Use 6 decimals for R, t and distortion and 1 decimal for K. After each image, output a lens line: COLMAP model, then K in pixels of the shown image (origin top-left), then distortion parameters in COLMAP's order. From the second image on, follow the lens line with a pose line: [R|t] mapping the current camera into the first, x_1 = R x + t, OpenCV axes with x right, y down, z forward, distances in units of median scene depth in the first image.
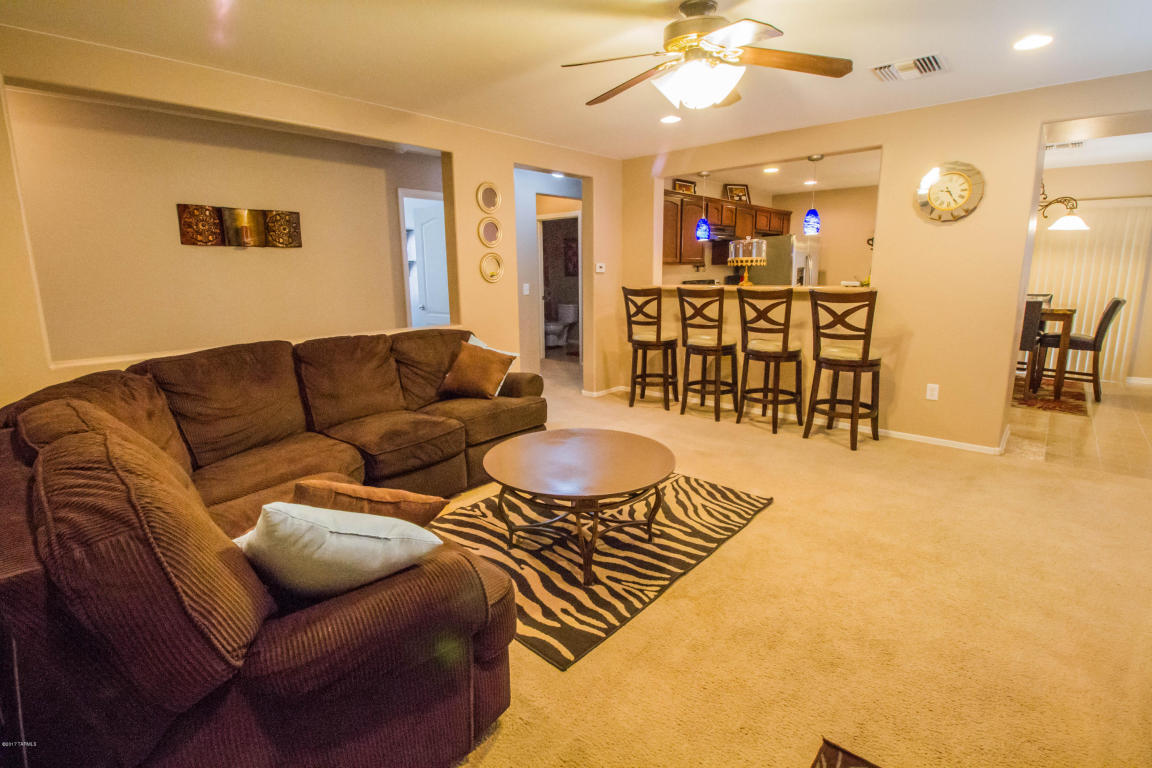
lens RADIAL K [[546.3, 0, 575.5], [0, 546.3, 374.0], [0, 0, 1]] dist [-0.004109, -0.002056]
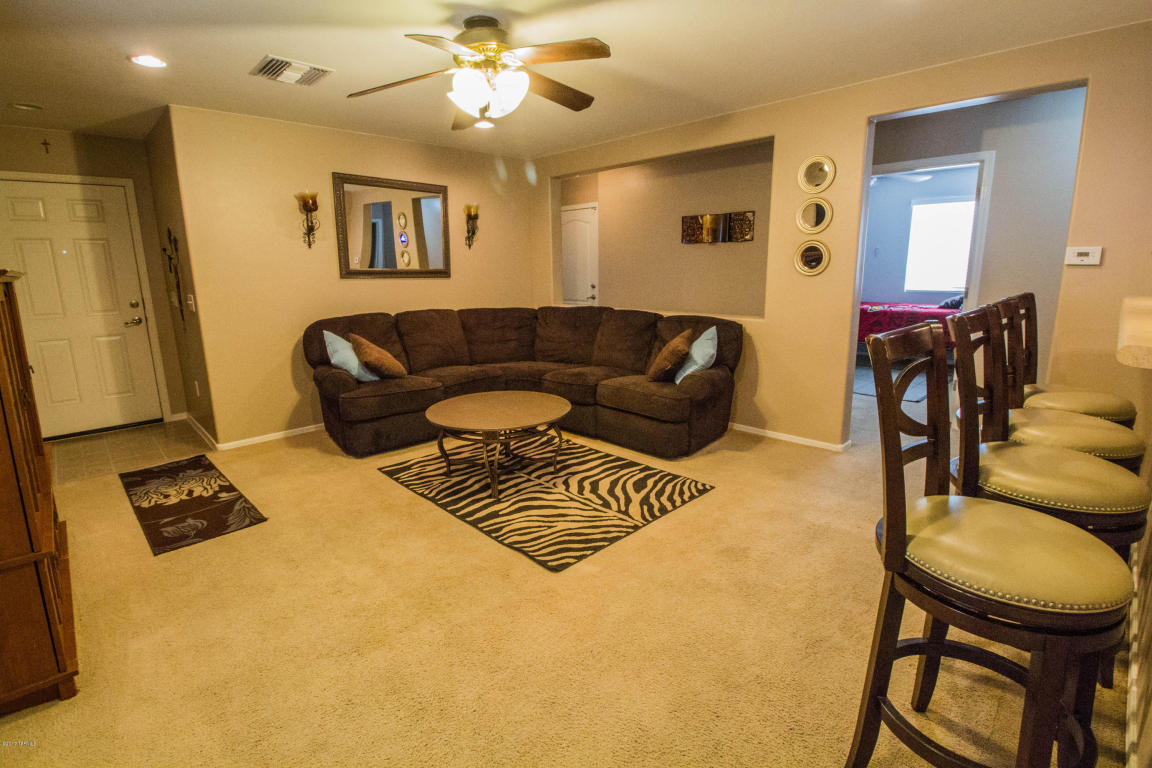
lens RADIAL K [[546.3, 0, 572.6], [0, 546.3, 376.4], [0, 0, 1]] dist [-0.004109, -0.002056]
pose [[-0.081982, 0.213304, -0.973540, 1.067592], [-0.175309, 0.958511, 0.224774, -0.210830], [0.981094, 0.189098, -0.041187, 1.025700]]
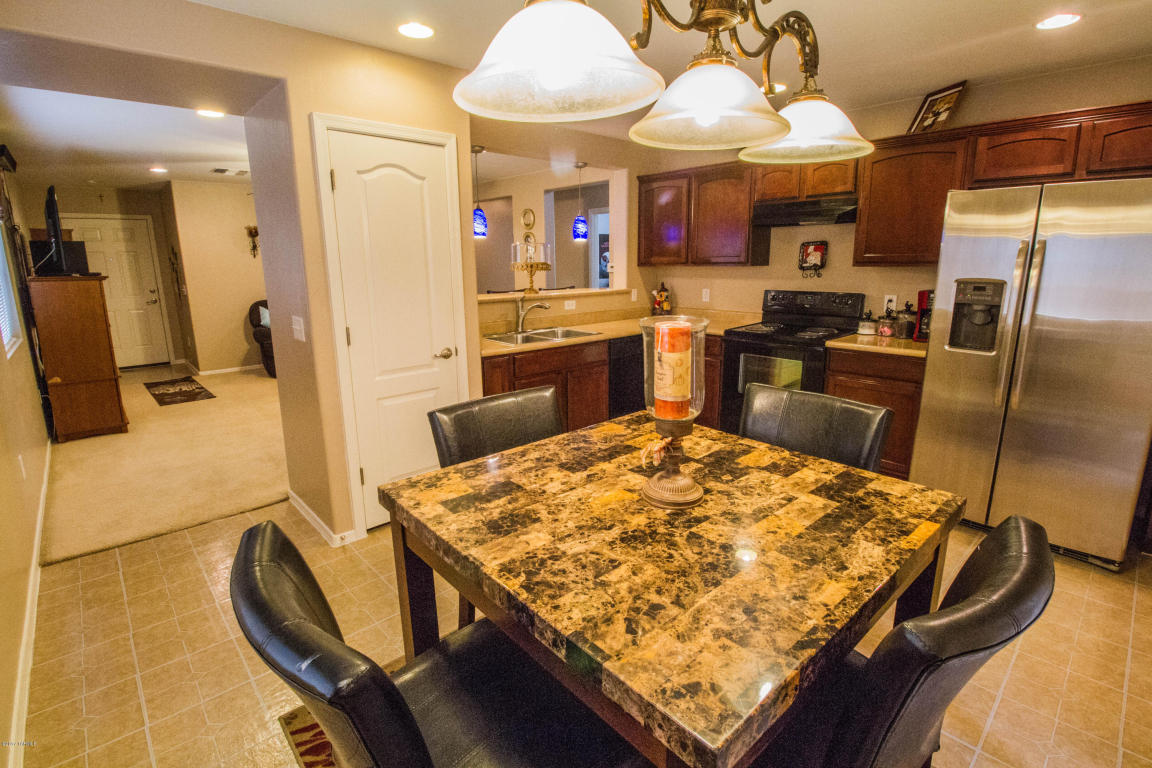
lens RADIAL K [[546.3, 0, 573.9], [0, 546.3, 377.2], [0, 0, 1]] dist [-0.004109, -0.002056]
pose [[-0.105687, 0.222223, -0.969251, 2.029426], [-0.178829, 0.954571, 0.238357, -0.430187], [0.978187, 0.198521, -0.061146, 1.921266]]
